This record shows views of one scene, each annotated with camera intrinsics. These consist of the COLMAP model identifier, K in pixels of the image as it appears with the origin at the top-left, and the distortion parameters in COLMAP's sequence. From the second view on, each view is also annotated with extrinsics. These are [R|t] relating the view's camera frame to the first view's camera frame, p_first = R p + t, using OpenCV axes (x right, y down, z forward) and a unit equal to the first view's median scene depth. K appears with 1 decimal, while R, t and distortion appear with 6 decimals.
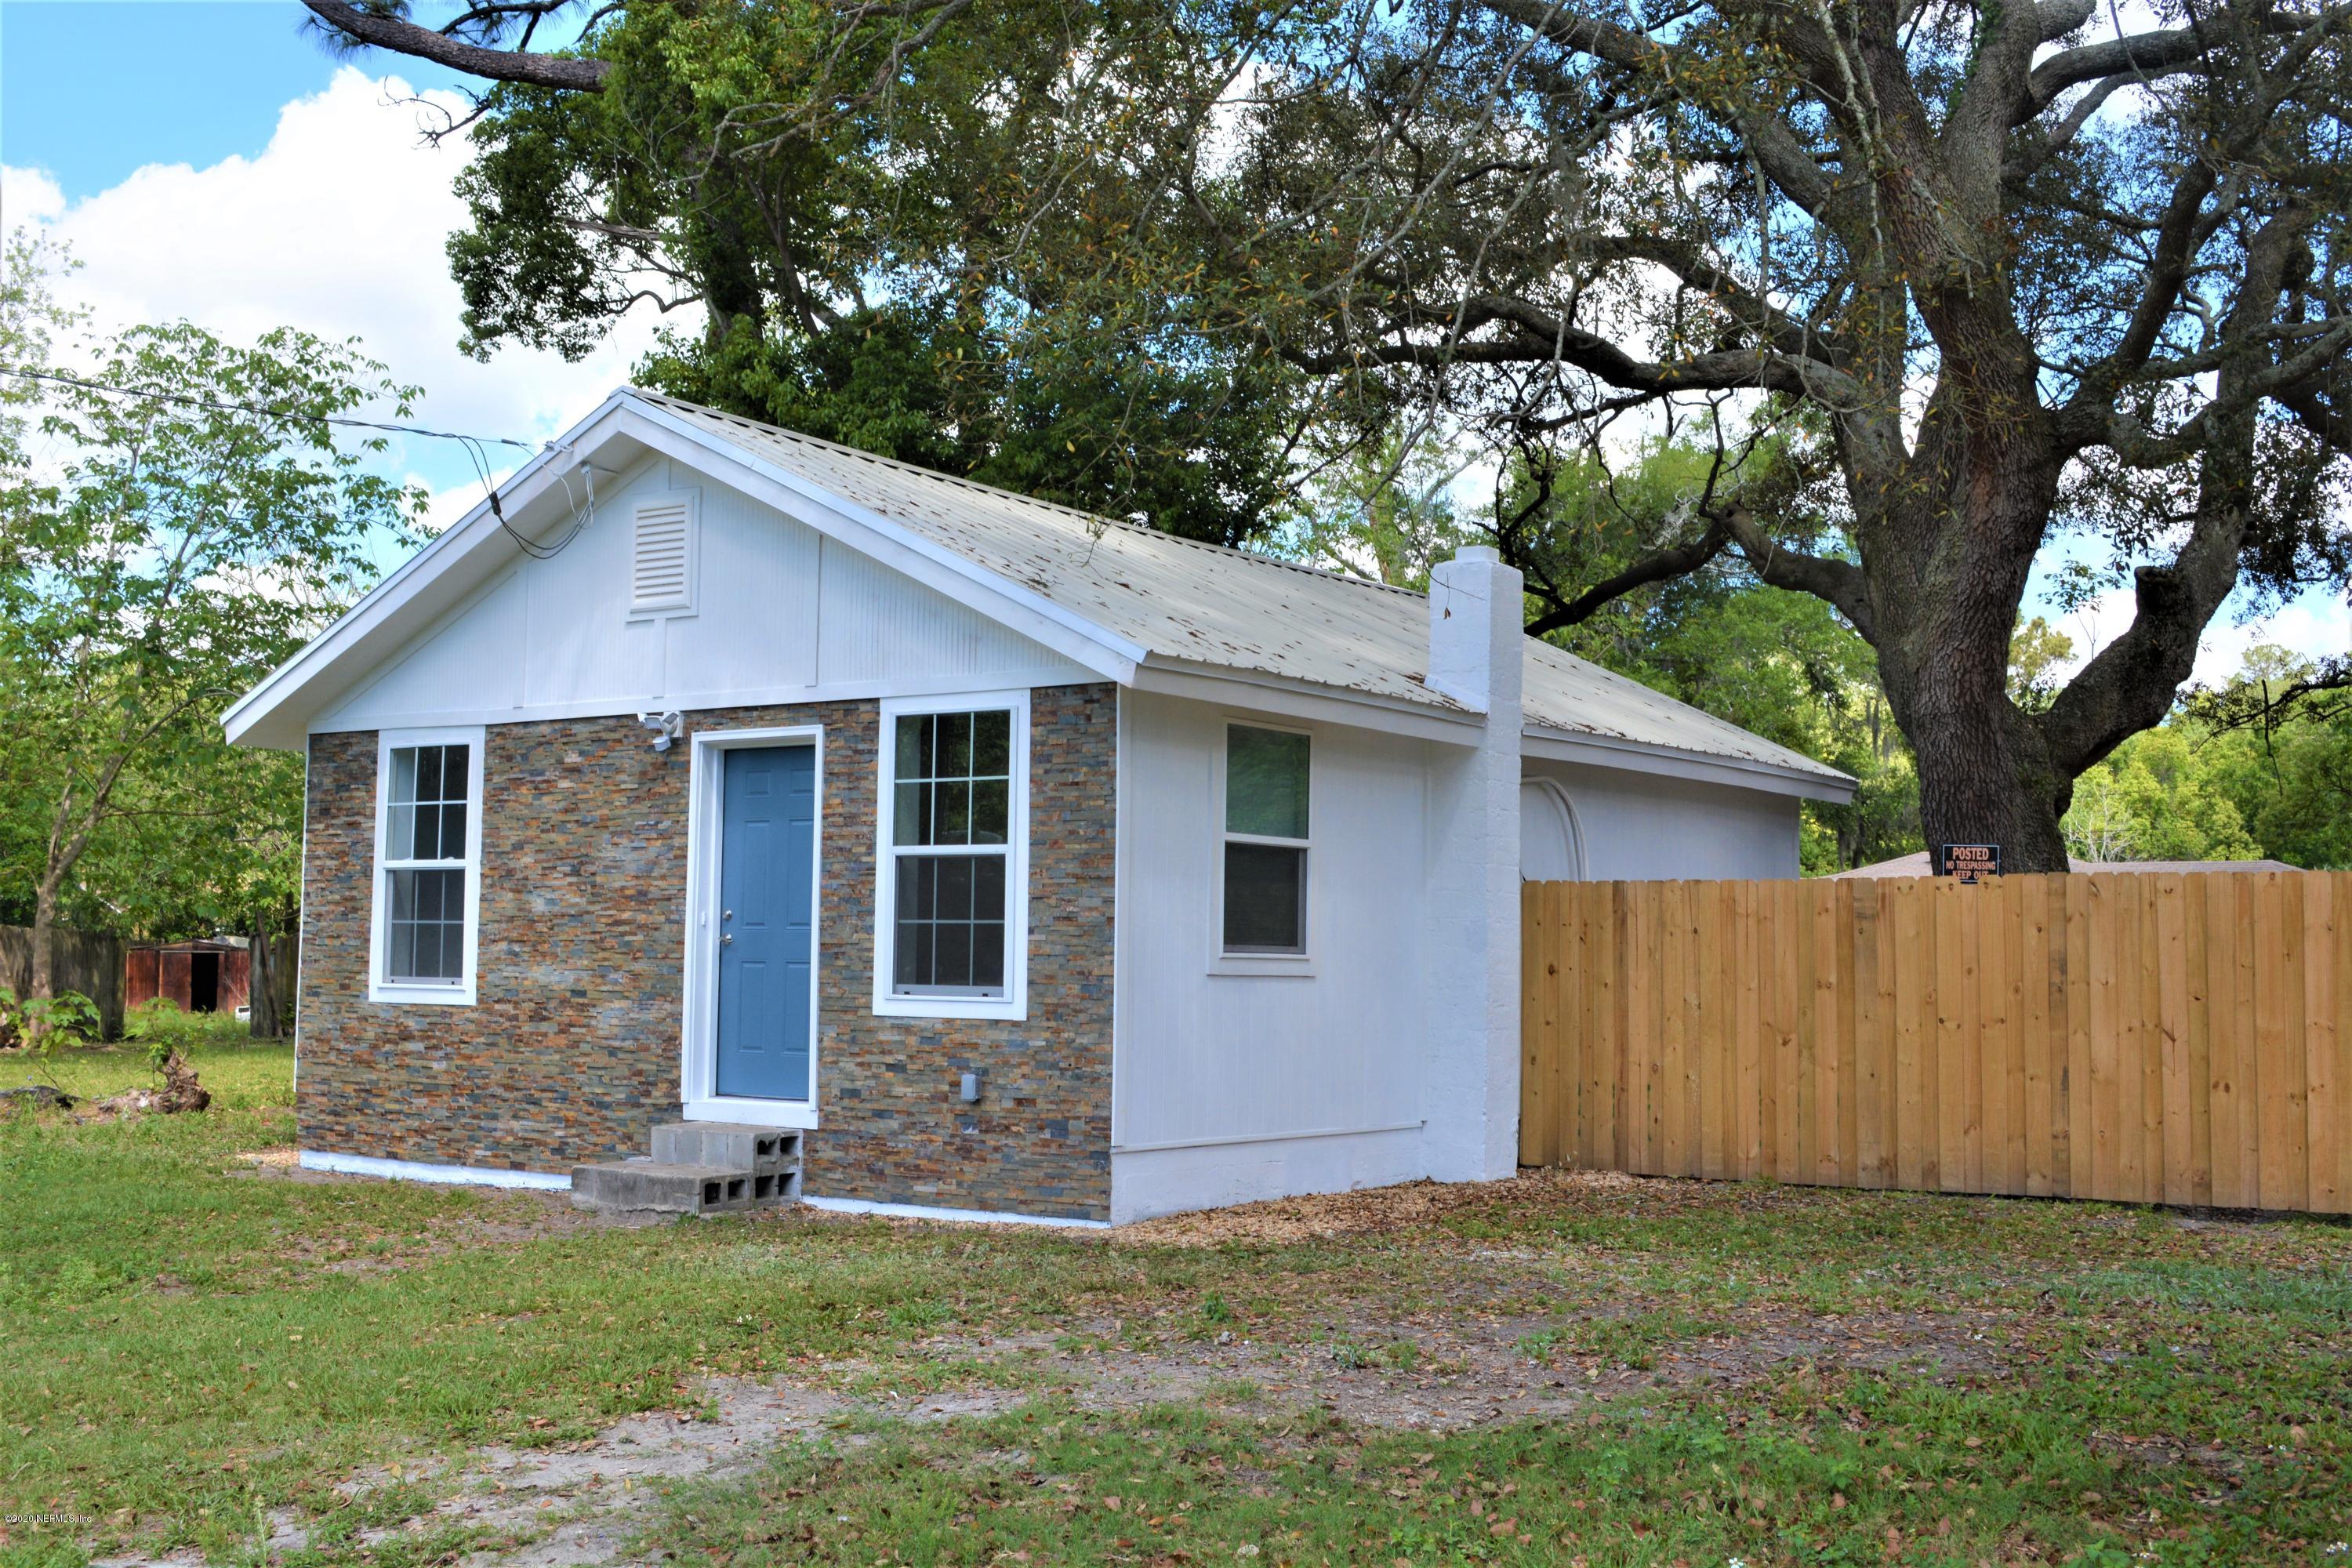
lens RADIAL K [[2553.6, 0, 1176.0], [0, 2553.6, 785.5], [0, 0, 1]] dist [-0.074080, 0.000000]
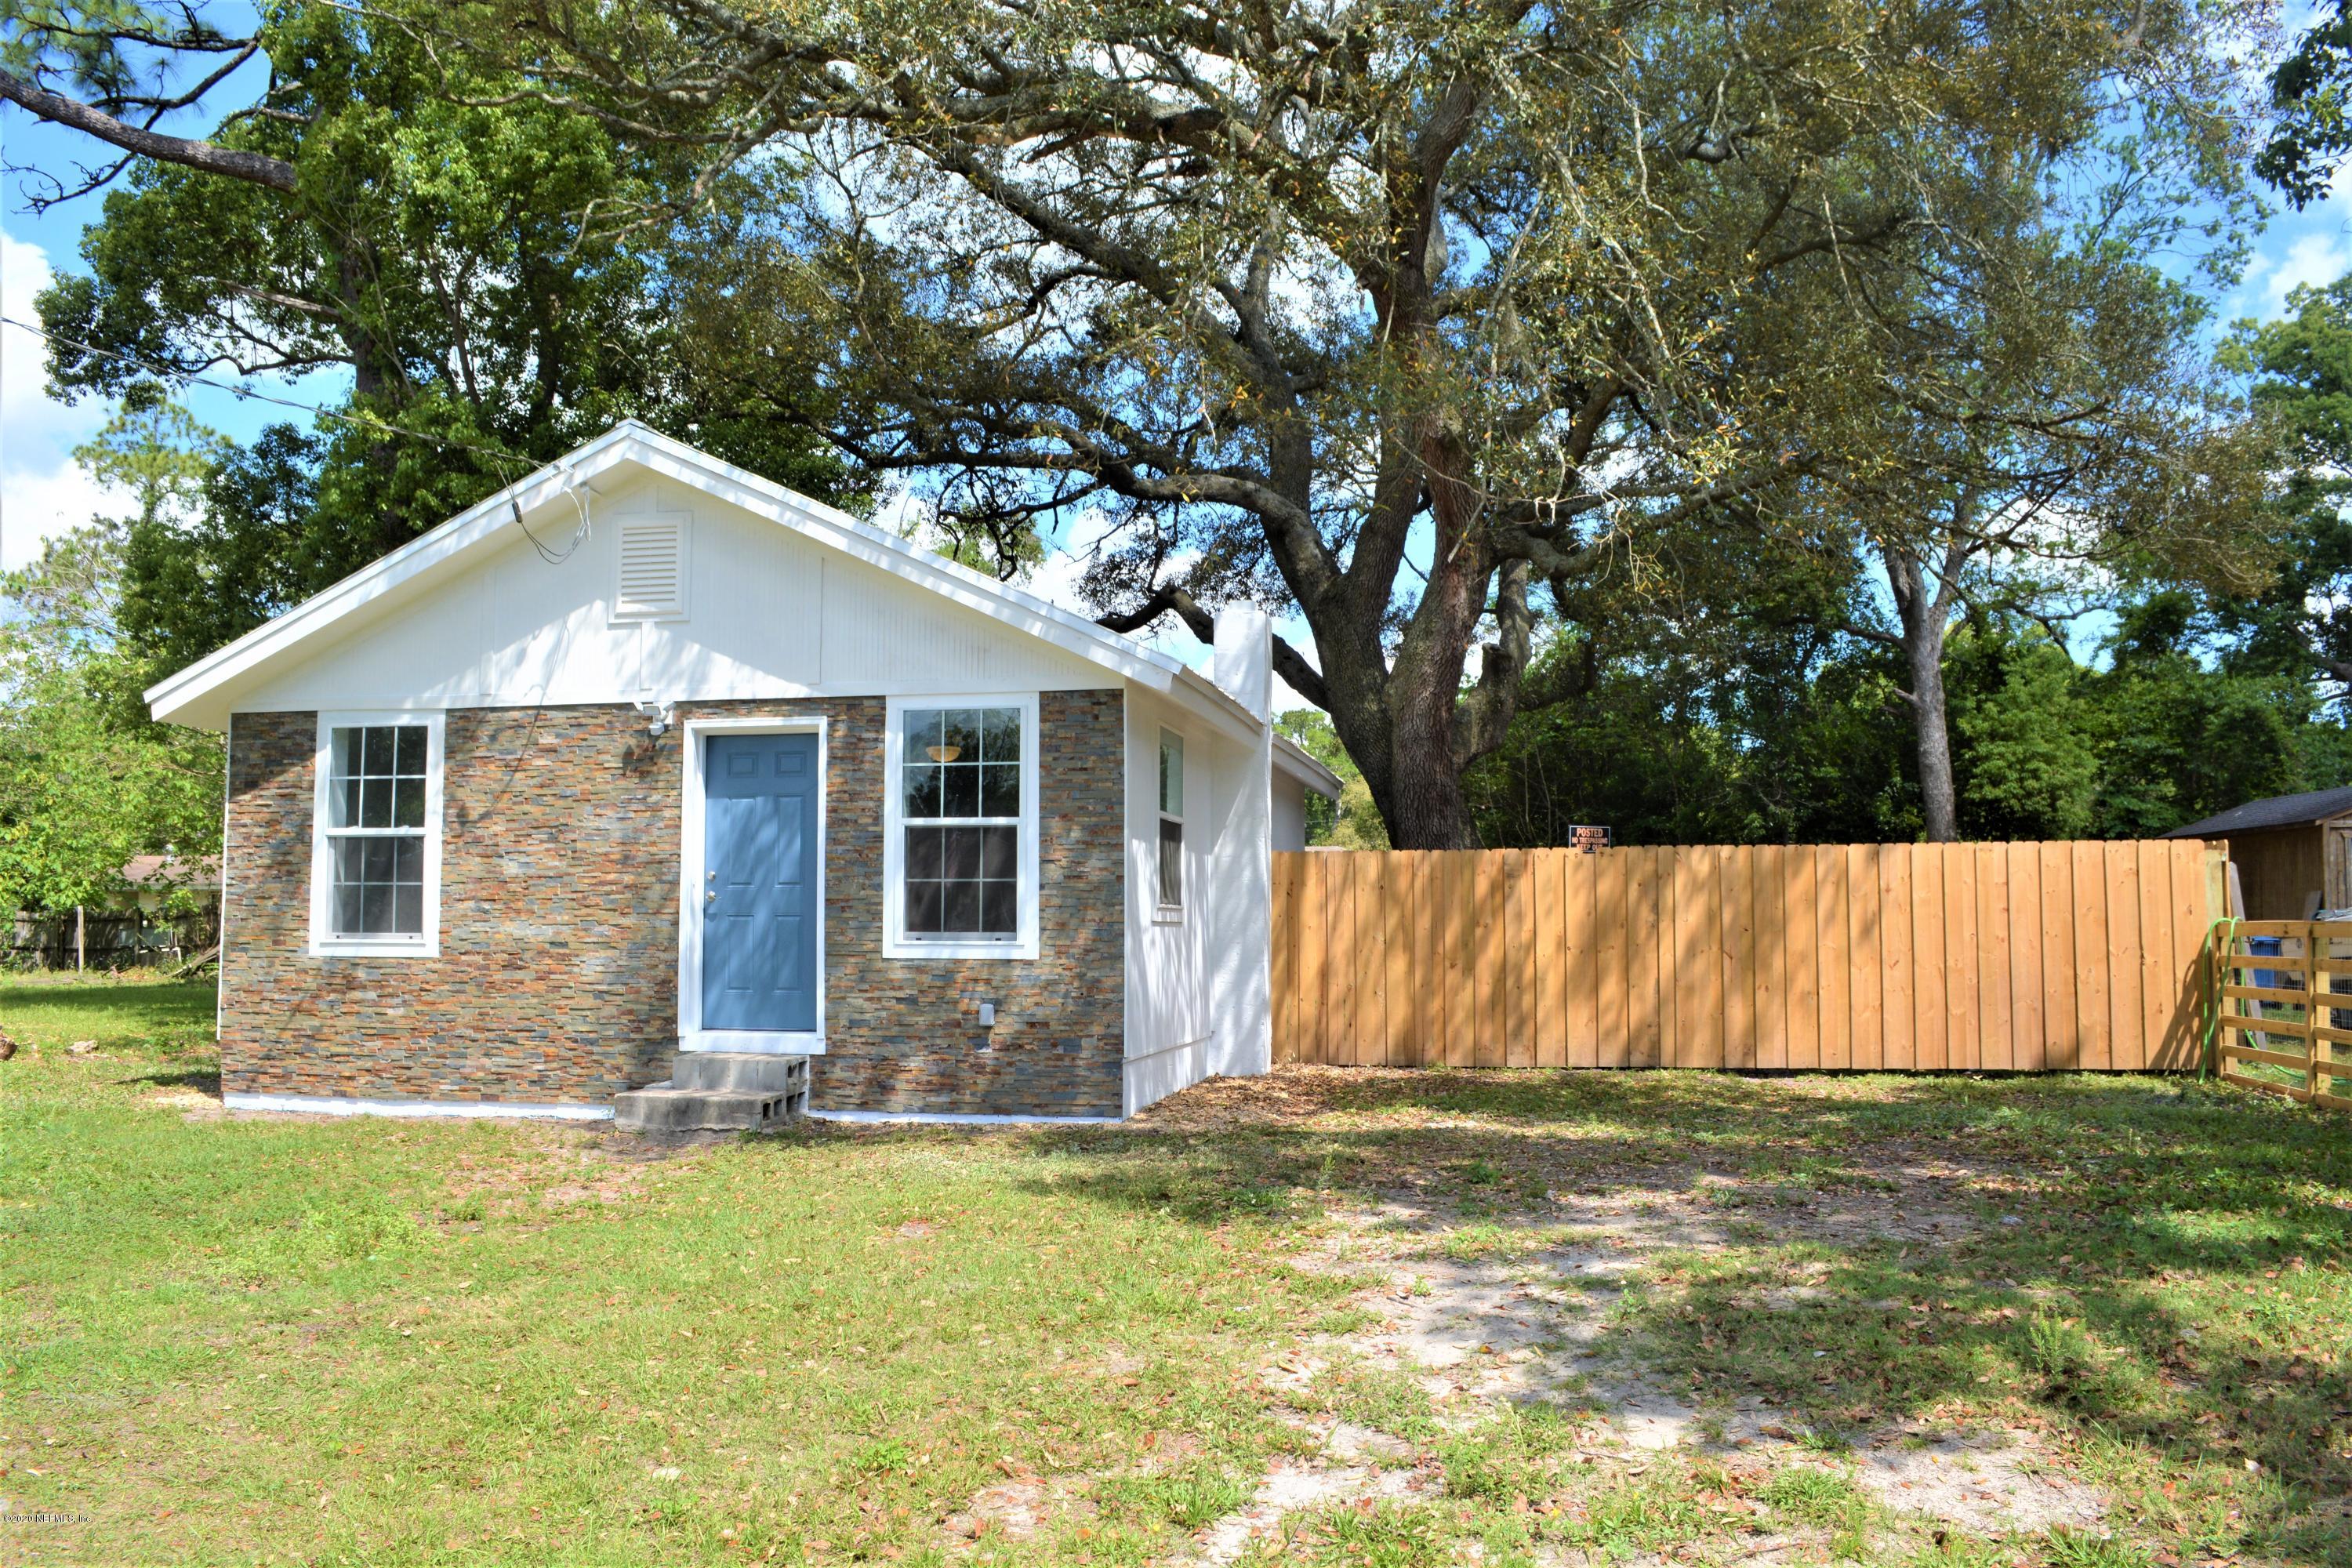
lens RADIAL K [[1842.8, 0, 1176.6], [0, 1842.8, 787.8], [0, 0, 1]] dist [-0.085991, 0.004234]
pose [[0.916379, 0.017050, 0.399949, -0.306647], [-0.015653, 0.999855, -0.006759, 0.011829], [-0.400006, -0.000066, 0.916513, 0.131604]]
